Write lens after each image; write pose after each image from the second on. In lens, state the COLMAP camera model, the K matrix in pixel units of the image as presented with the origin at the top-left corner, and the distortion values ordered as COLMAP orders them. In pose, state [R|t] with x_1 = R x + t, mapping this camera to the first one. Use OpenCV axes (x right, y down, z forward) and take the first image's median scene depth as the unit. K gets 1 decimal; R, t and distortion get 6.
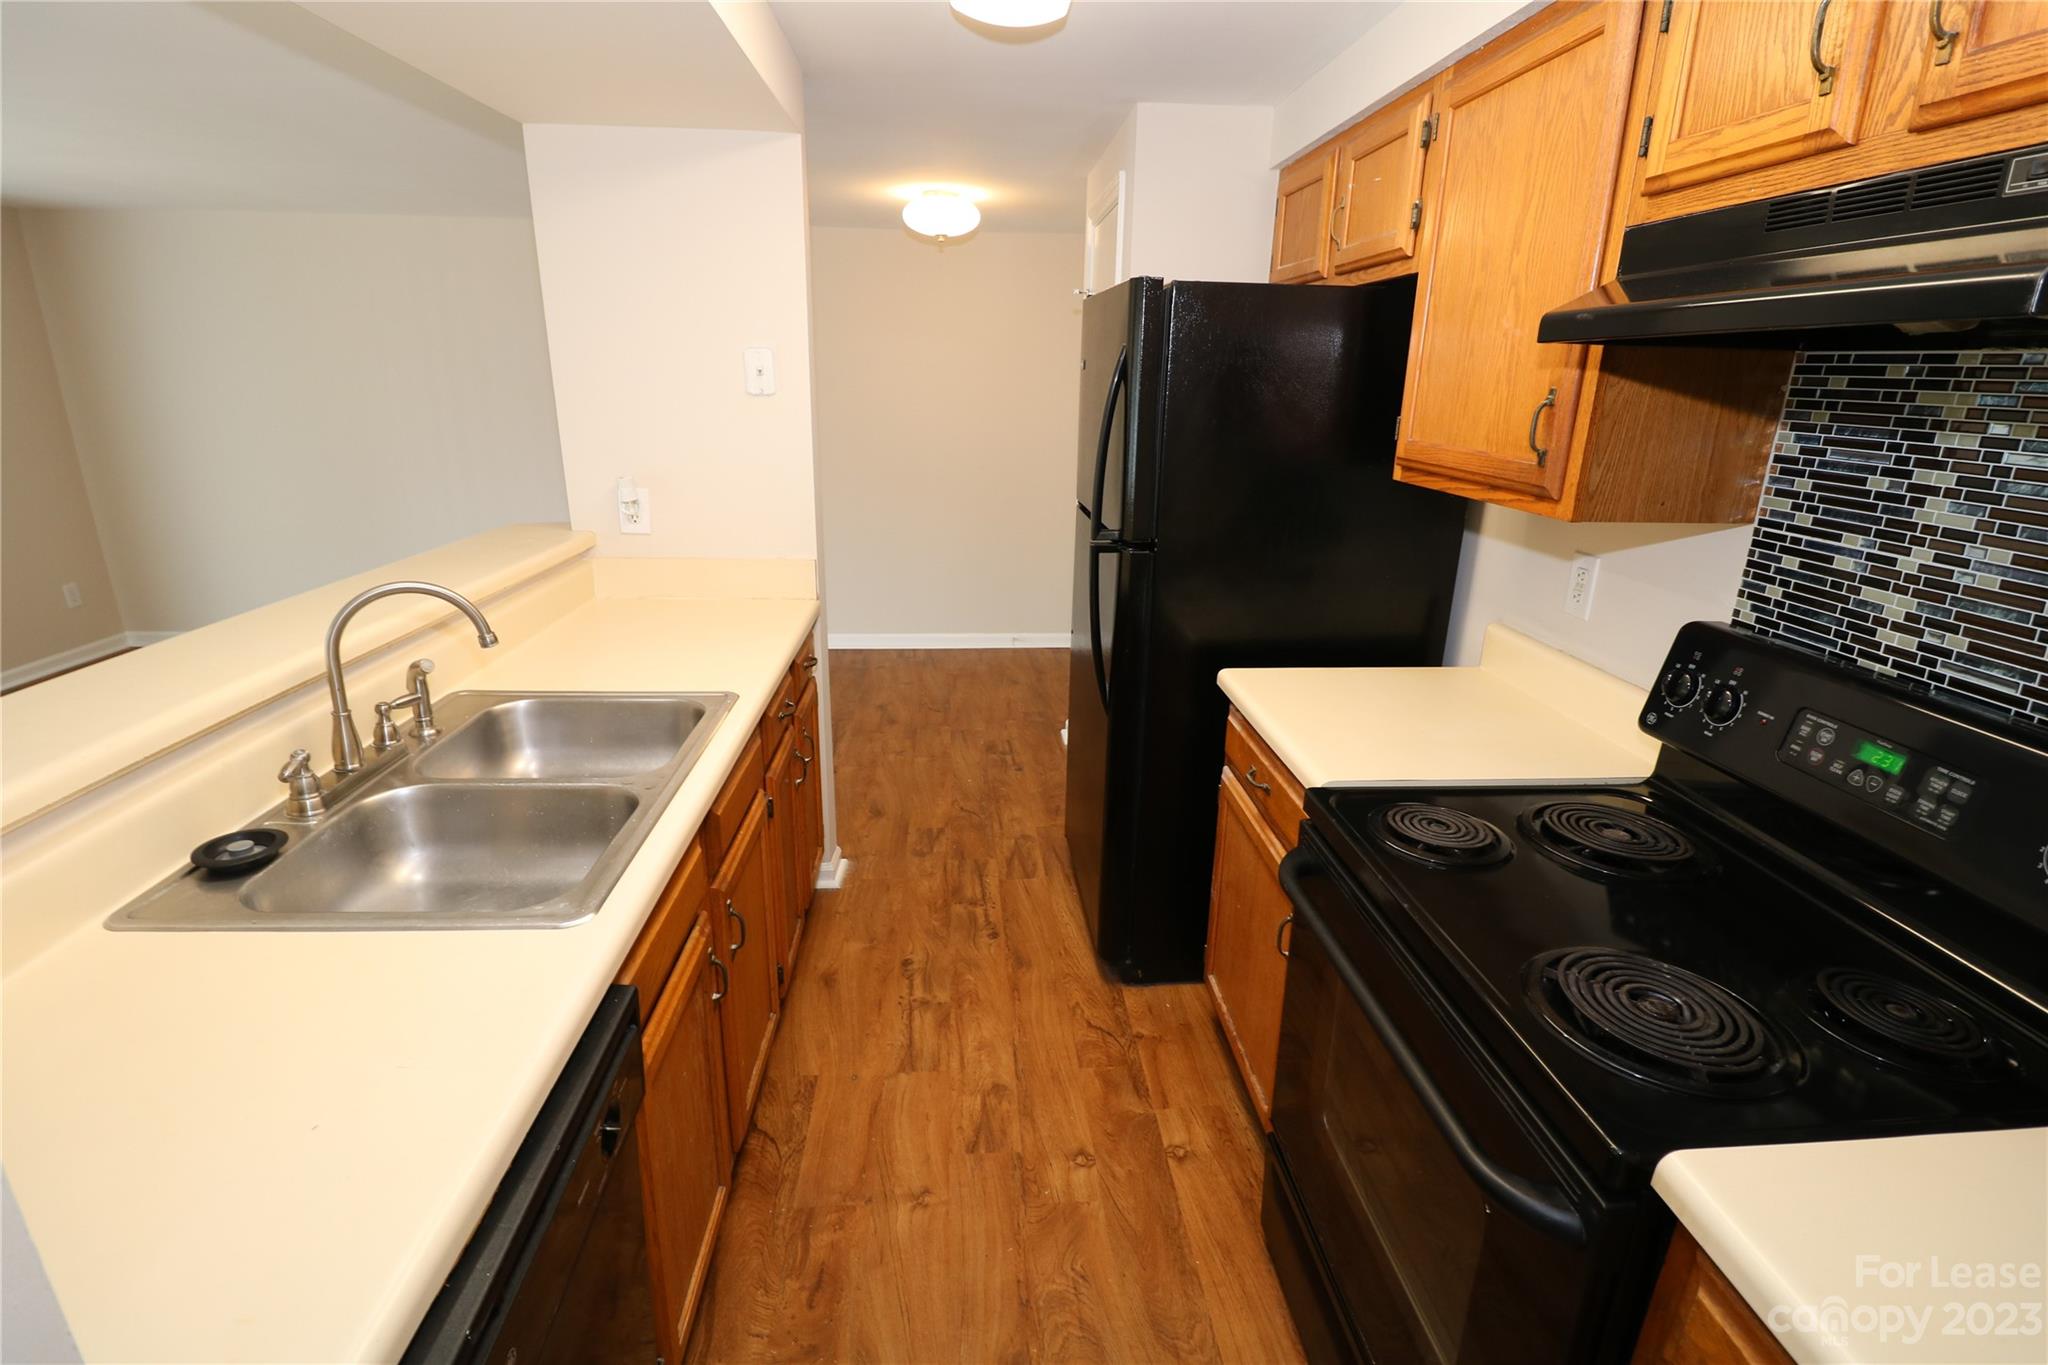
lens RADIAL K [[942.3, 0, 1023.5], [0, 942.3, 673.1], [0, 0, 1]] dist [-0.009788, -0.008169]
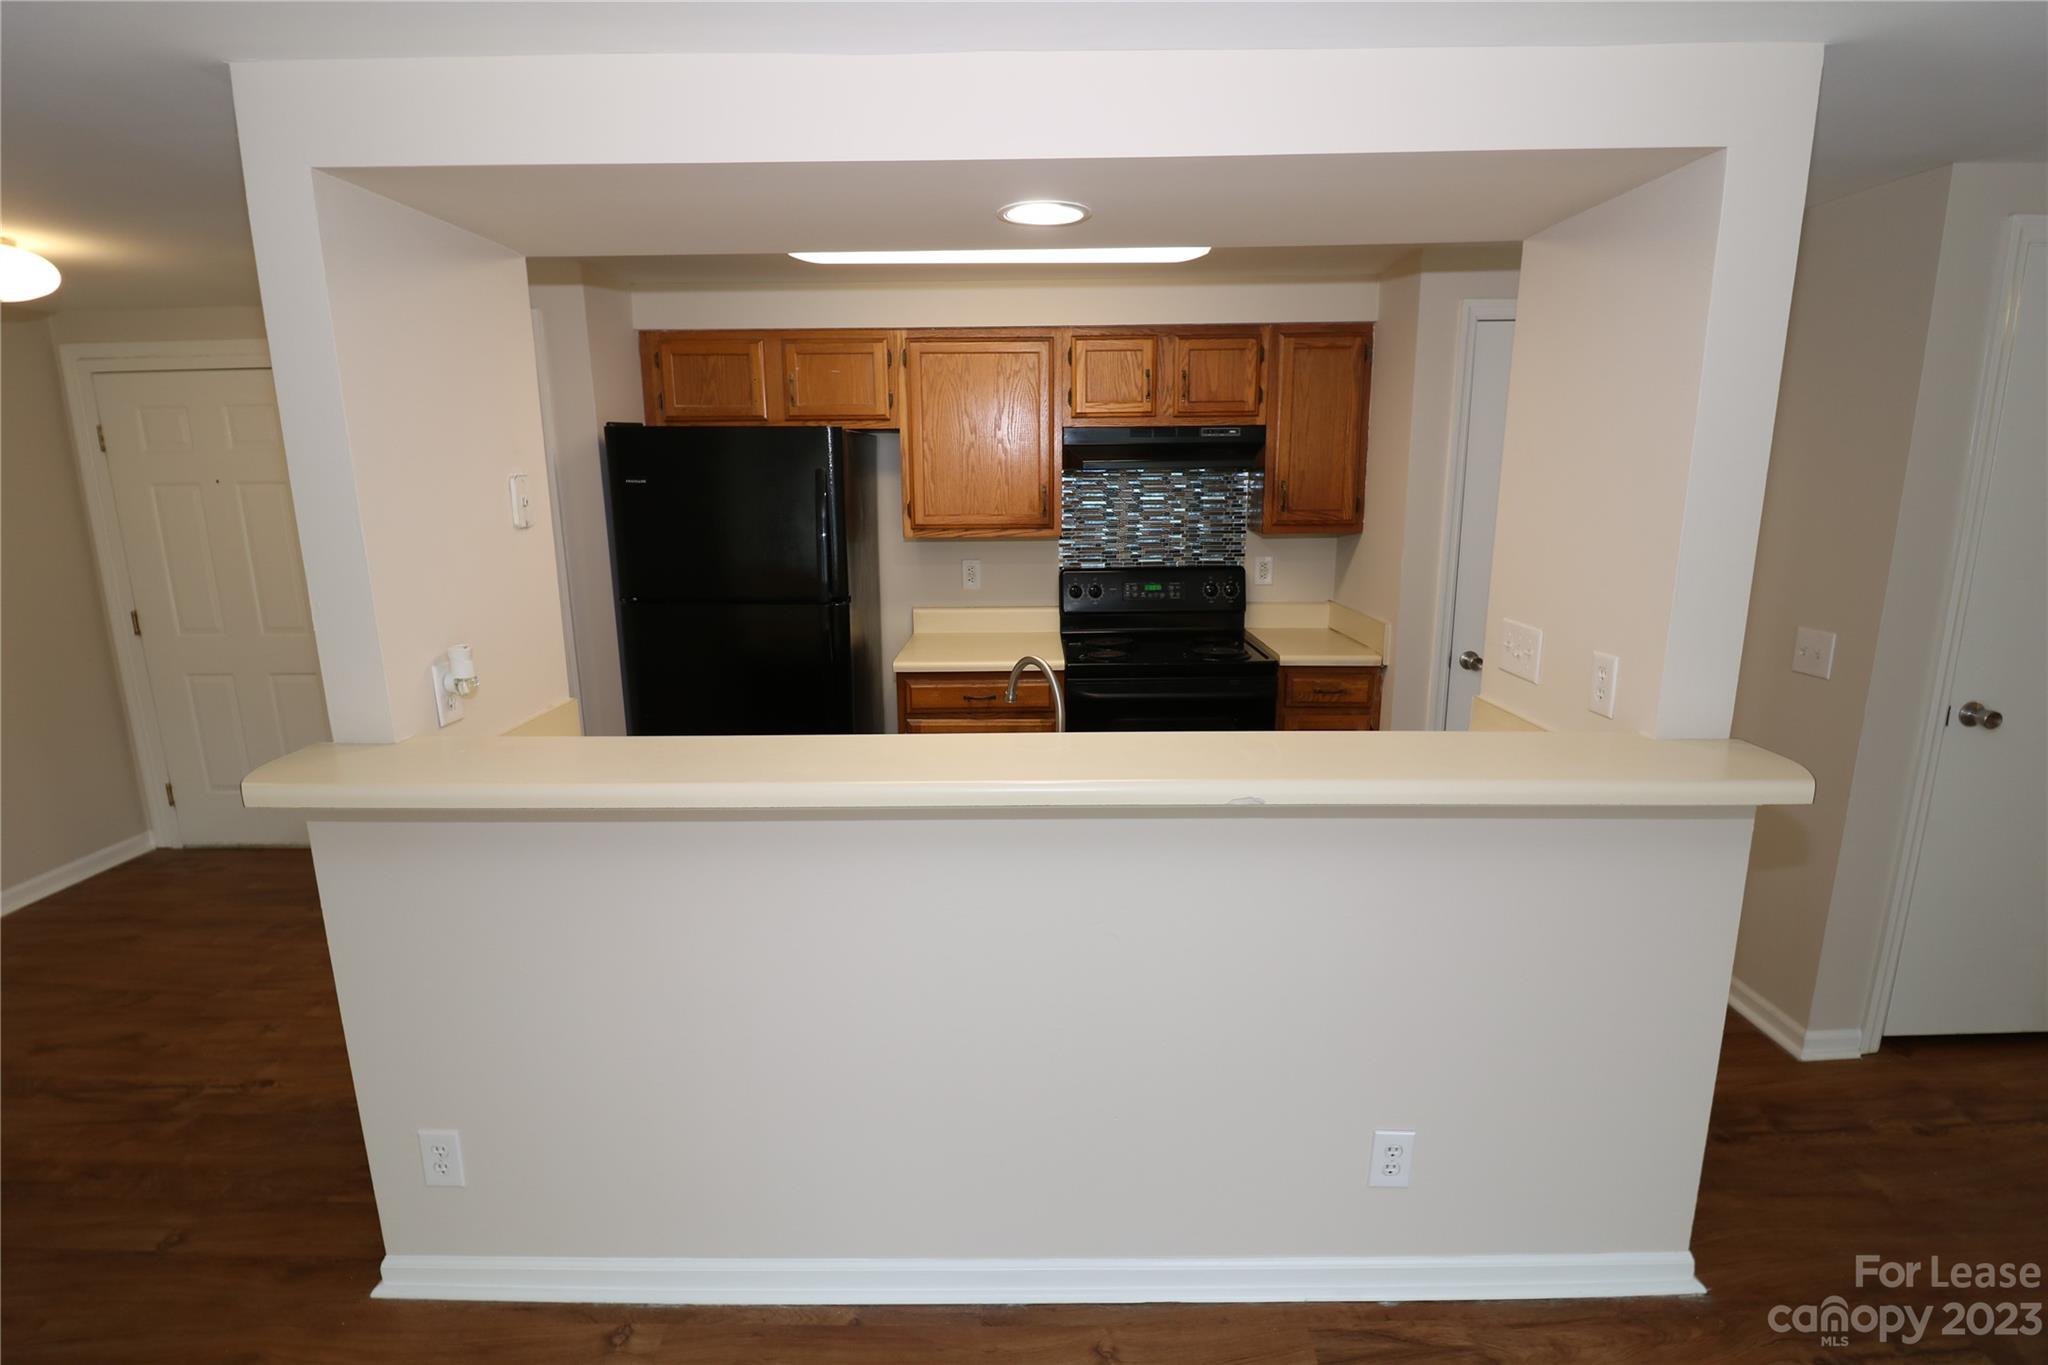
lens RADIAL K [[942.3, 0, 1031.7], [0, 942.3, 671.5], [0, 0, 1]] dist [-0.009788, -0.008169]
pose [[0.071848, -0.229080, 0.970753, -1.091609], [0.310554, 0.930027, 0.196484, -0.189536], [-0.947837, 0.287354, 0.137962, 0.452723]]
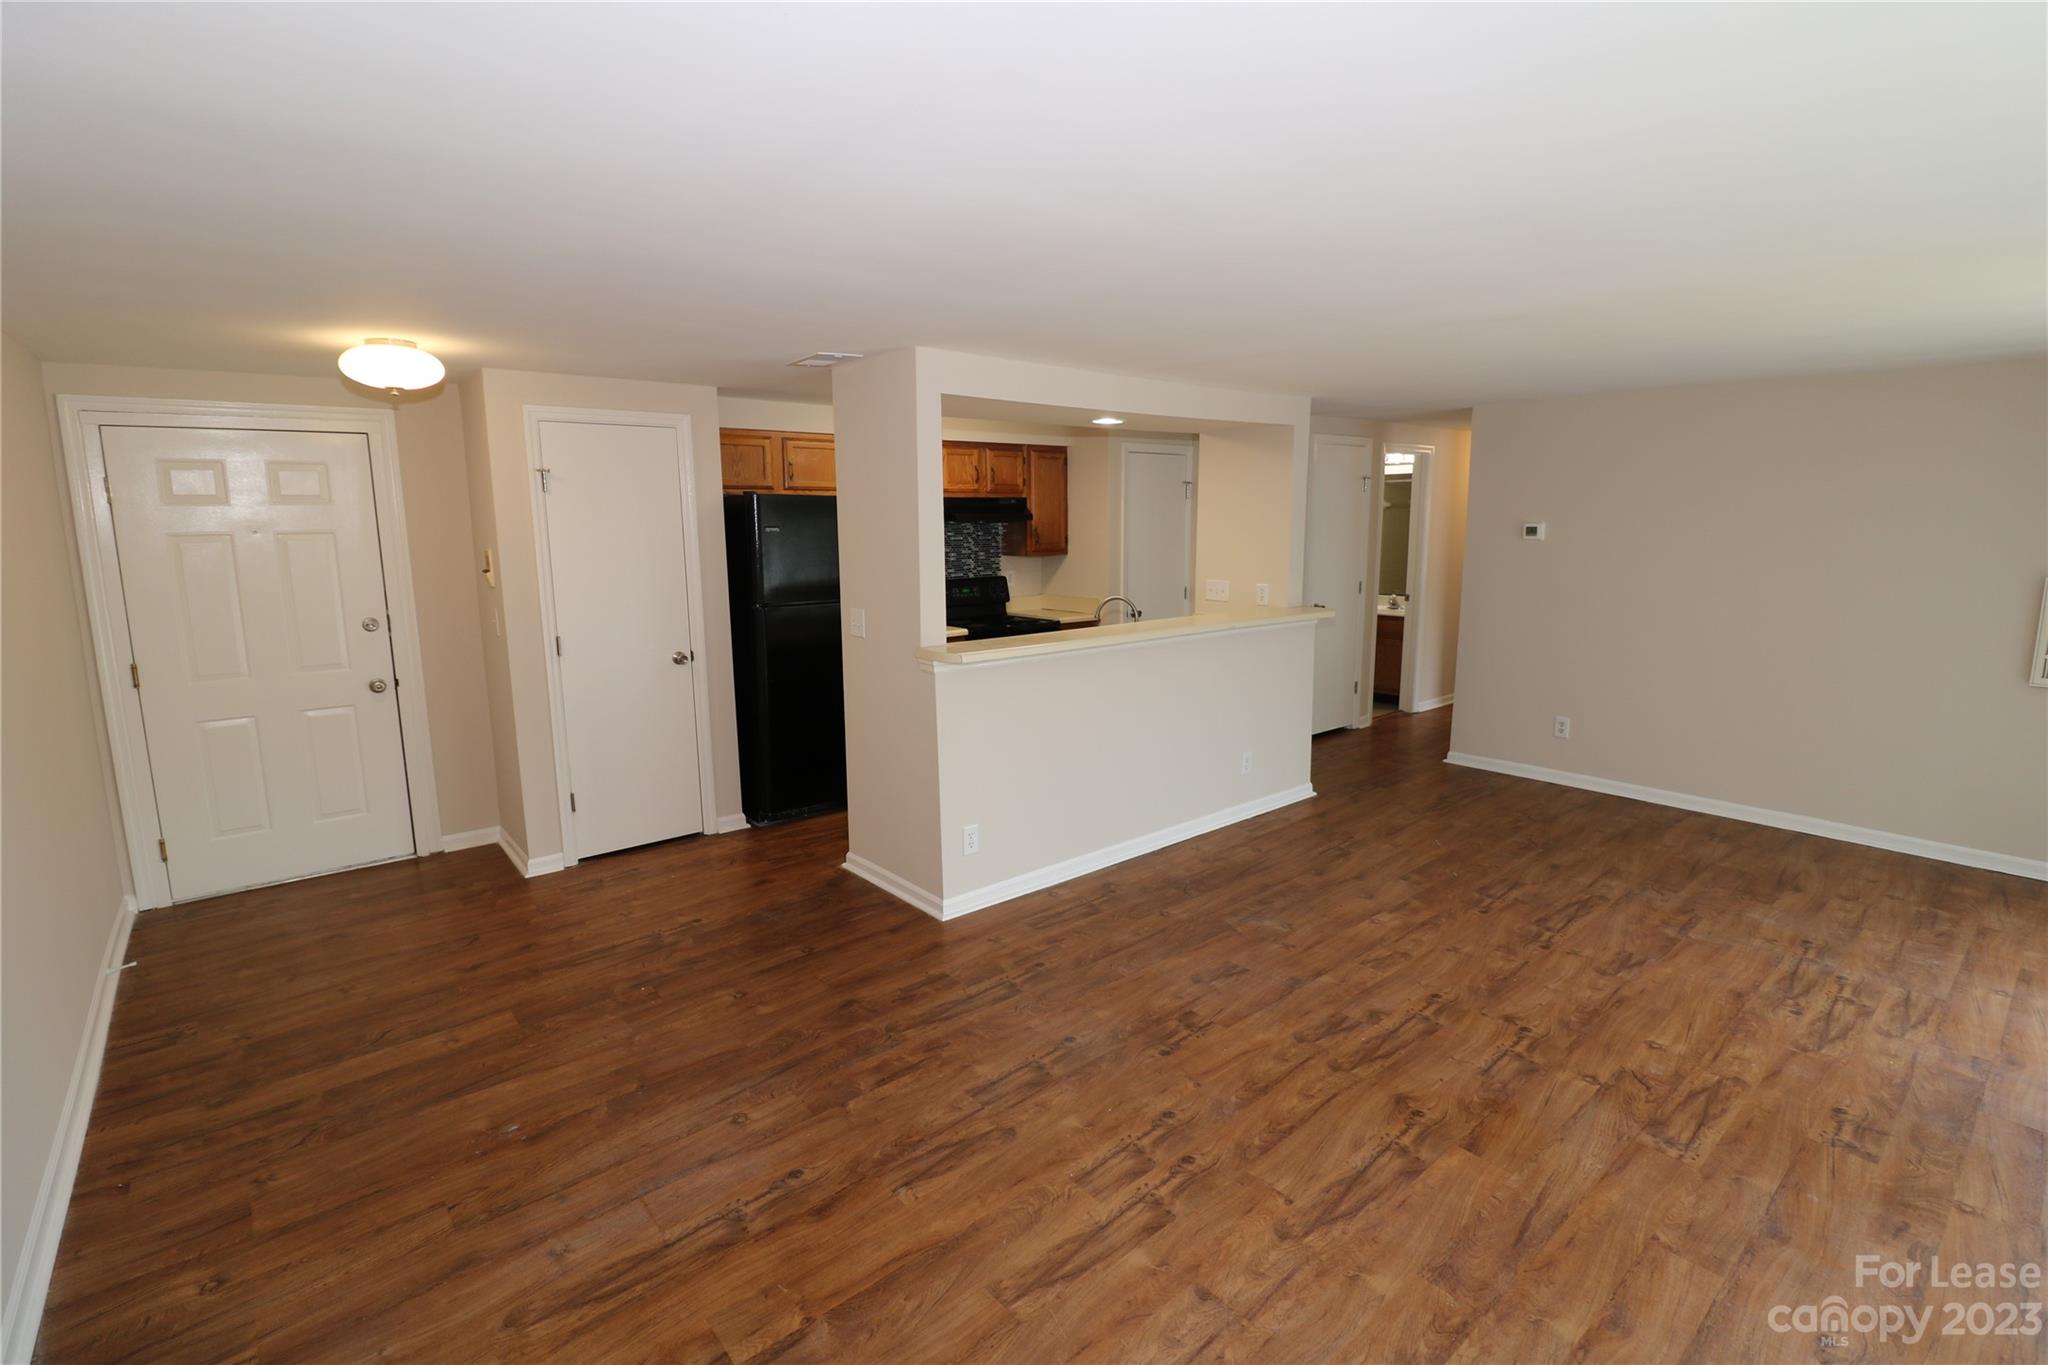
lens RADIAL K [[942.3, 0, 1033.1], [0, 942.3, 671.3], [0, 0, 1]] dist [-0.009788, -0.008169]
pose [[-0.589500, -0.145423, 0.794571, -1.750976], [0.241041, 0.907176, 0.344863, -0.593665], [-0.770966, 0.394821, -0.499727, 1.653929]]
